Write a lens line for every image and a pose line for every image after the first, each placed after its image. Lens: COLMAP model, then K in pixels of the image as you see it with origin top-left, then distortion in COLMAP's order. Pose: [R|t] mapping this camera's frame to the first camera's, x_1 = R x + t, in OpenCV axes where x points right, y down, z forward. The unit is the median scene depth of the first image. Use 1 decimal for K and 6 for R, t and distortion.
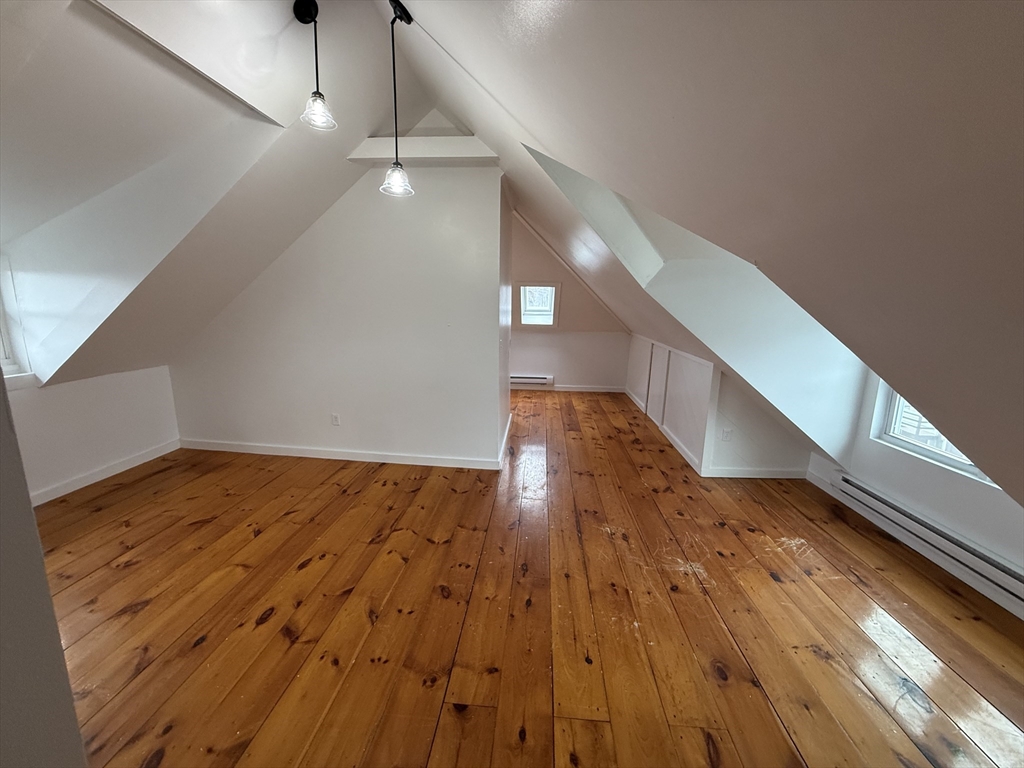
lens RADIAL K [[407.4, 0, 508.0], [0, 407.4, 383.6], [0, 0, 1]] dist [-0.001313, 0.000532]
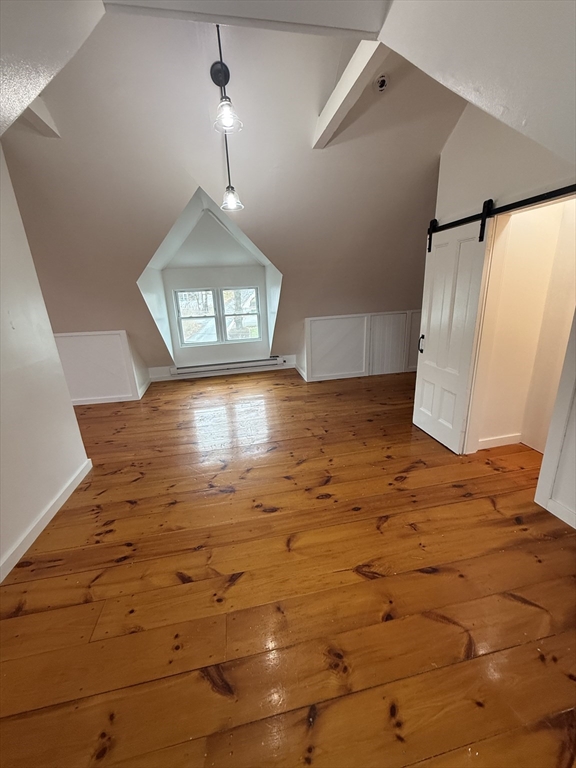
lens RADIAL K [[305.5, 0, 288.5], [0, 305.5, 381.0], [0, 0, 1]] dist [-0.001313, 0.000532]
pose [[-0.281418, -0.280527, 0.917665, -0.882498], [0.220463, 0.911831, 0.346353, -0.148181], [-0.933916, 0.299781, -0.194760, 0.721988]]
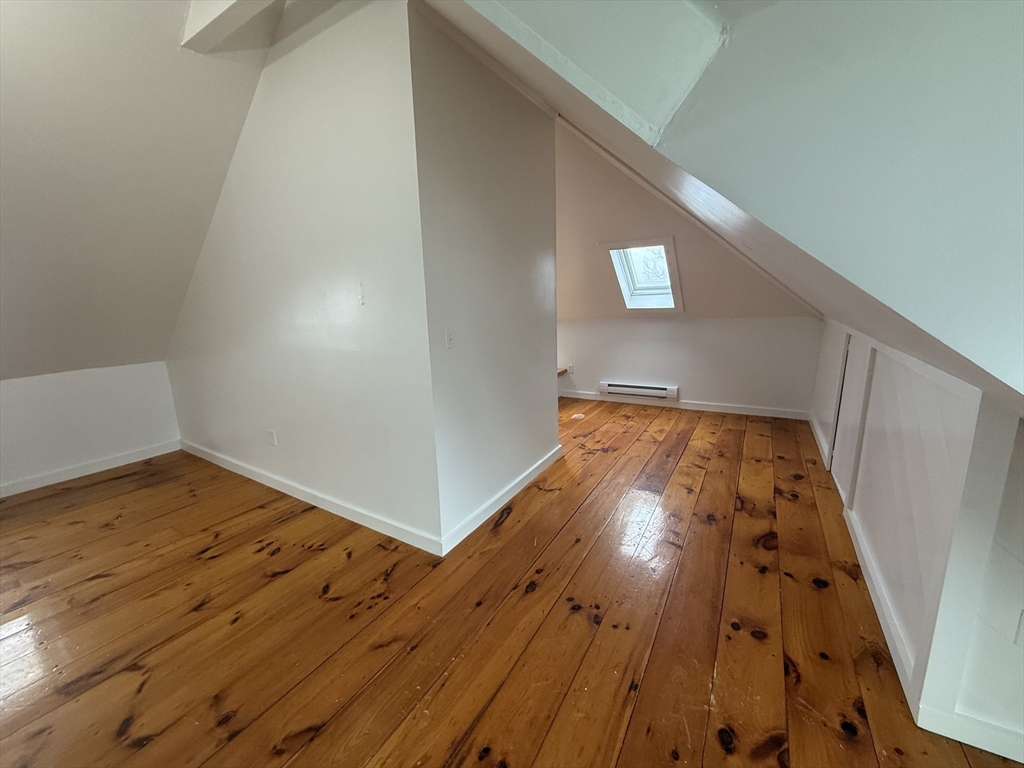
lens RADIAL K [[407.4, 0, 508.0], [0, 407.4, 383.6], [0, 0, 1]] dist [-0.001313, 0.000532]
pose [[0.892627, 0.043905, -0.448653, 0.343334], [-0.041069, 0.999027, 0.016053, -0.047689], [0.448921, 0.004096, 0.893562, 0.605437]]
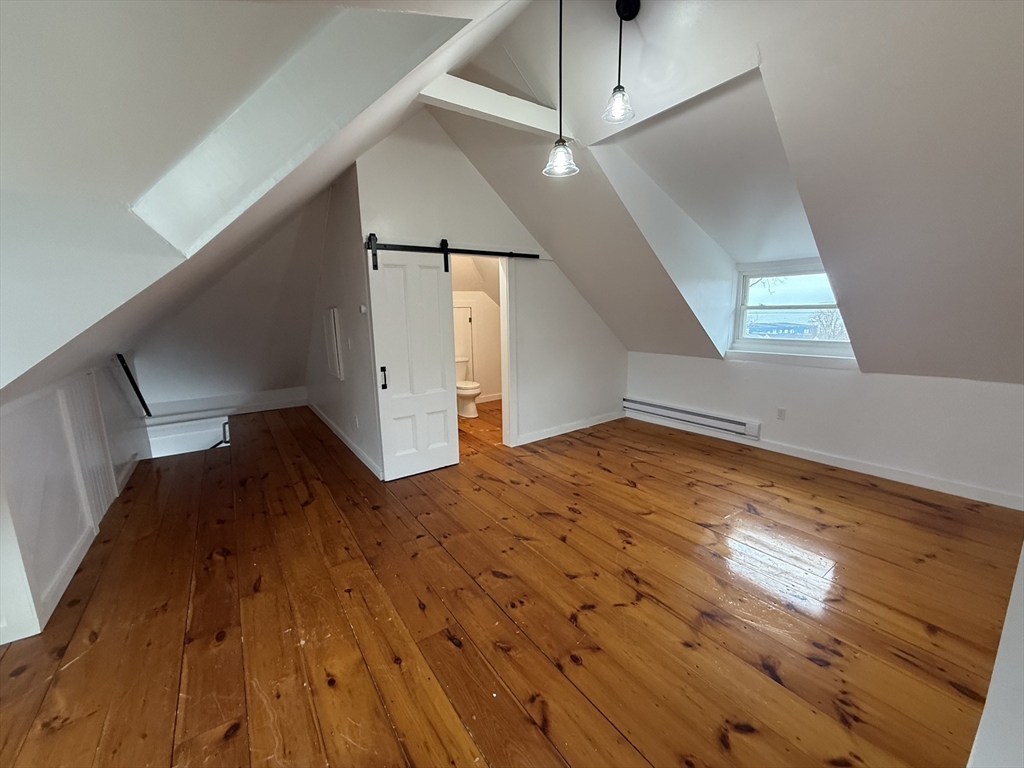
lens RADIAL K [[407.4, 0, 508.0], [0, 407.4, 383.6], [0, 0, 1]] dist [-0.001313, 0.000532]
pose [[-0.768001, 0.114376, -0.630153, 0.277504], [-0.113722, 0.943934, 0.309928, -0.173773], [0.630271, 0.309687, -0.711935, 1.040911]]
